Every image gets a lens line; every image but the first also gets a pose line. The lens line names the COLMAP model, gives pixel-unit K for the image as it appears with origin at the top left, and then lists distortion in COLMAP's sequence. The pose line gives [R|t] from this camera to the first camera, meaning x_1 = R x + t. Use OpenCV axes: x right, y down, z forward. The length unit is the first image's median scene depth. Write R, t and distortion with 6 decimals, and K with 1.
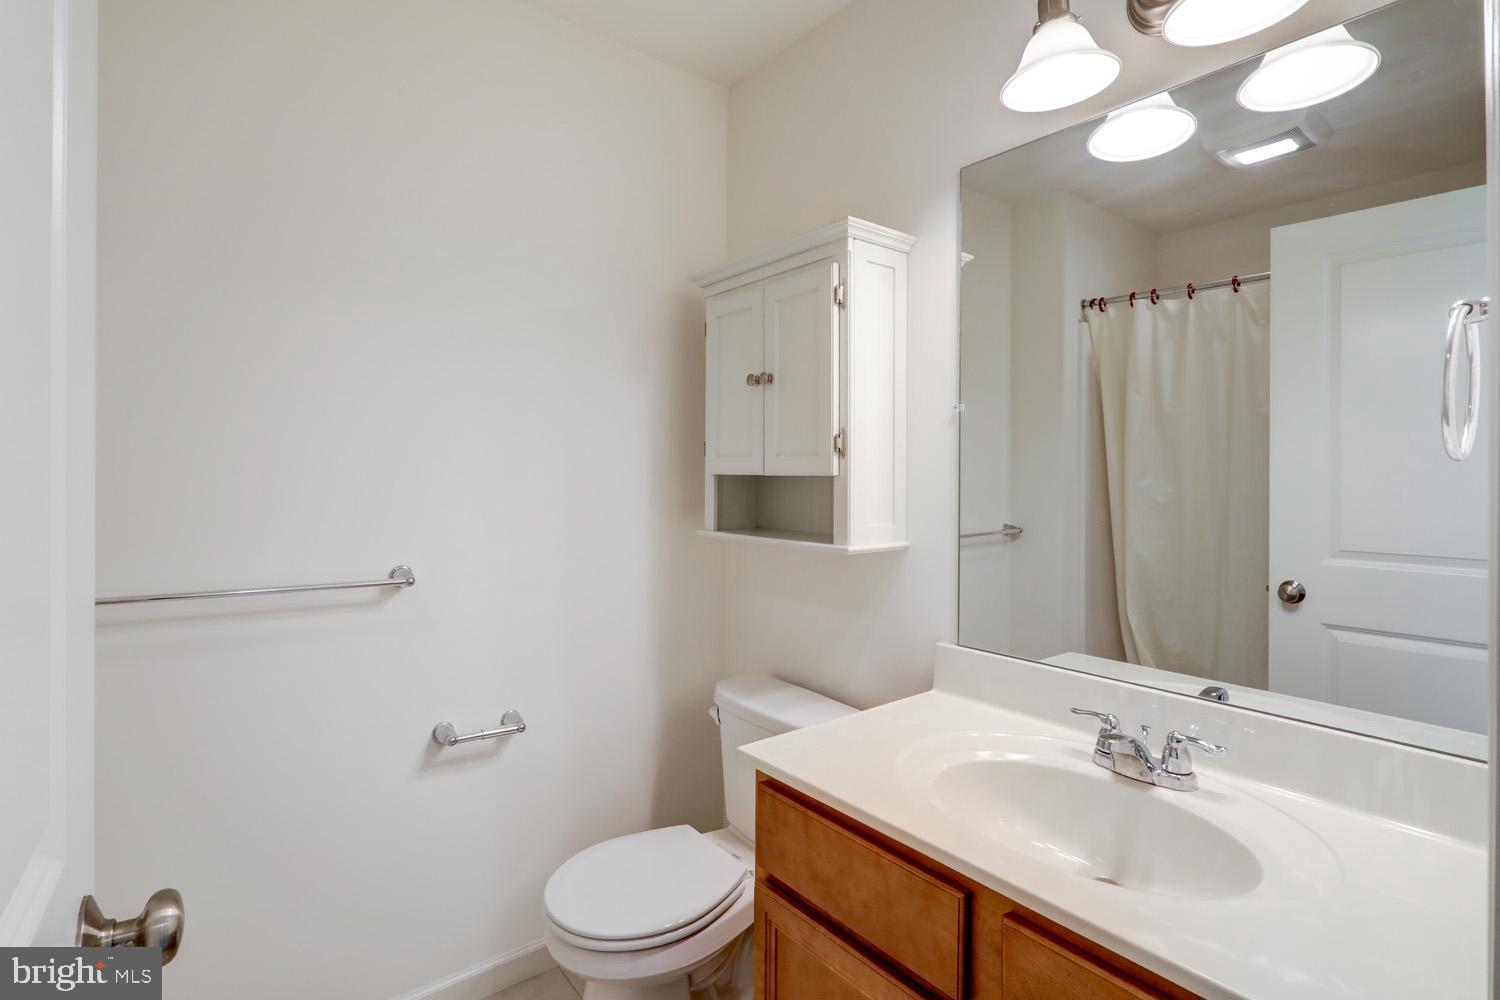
lens RADIAL K [[748.3, 0, 750.9], [0, 748.3, 493.2], [0, 0, 1]] dist [-0.000598, -0.000939]
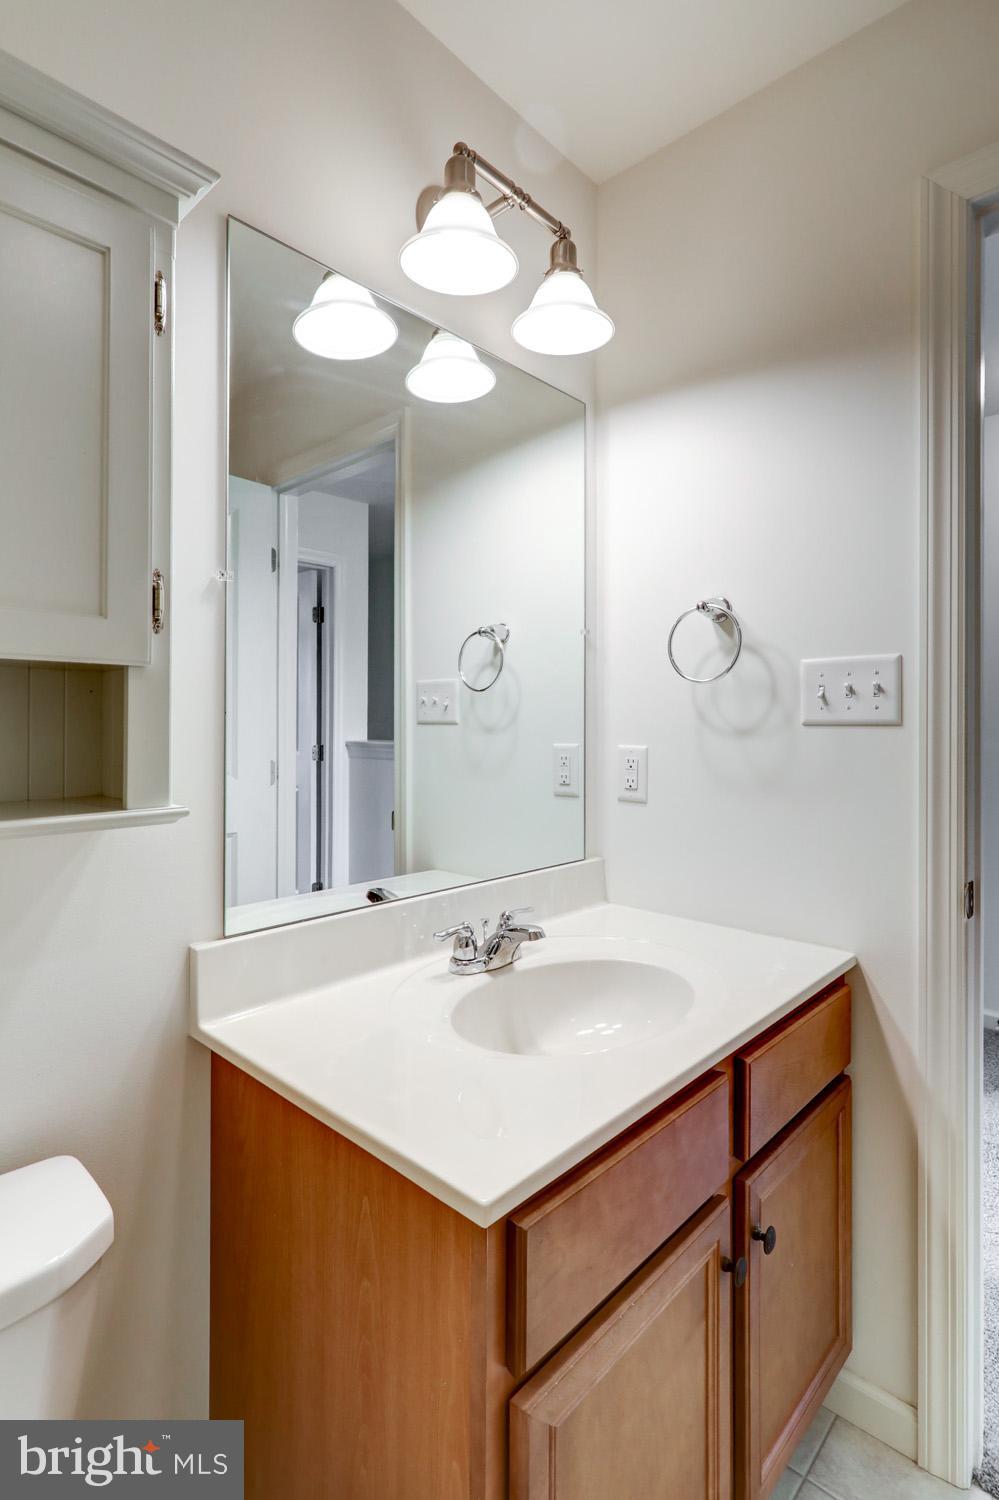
lens RADIAL K [[748.3, 0, 499.5], [0, 748.3, 740.0], [0, 0, 1]] dist [-0.000598, -0.000939]
pose [[-0.170395, -0.015279, 0.985257, -0.553467], [0.005167, 0.999852, 0.016399, 0.024942], [-0.985362, 0.007885, -0.170291, 1.139383]]
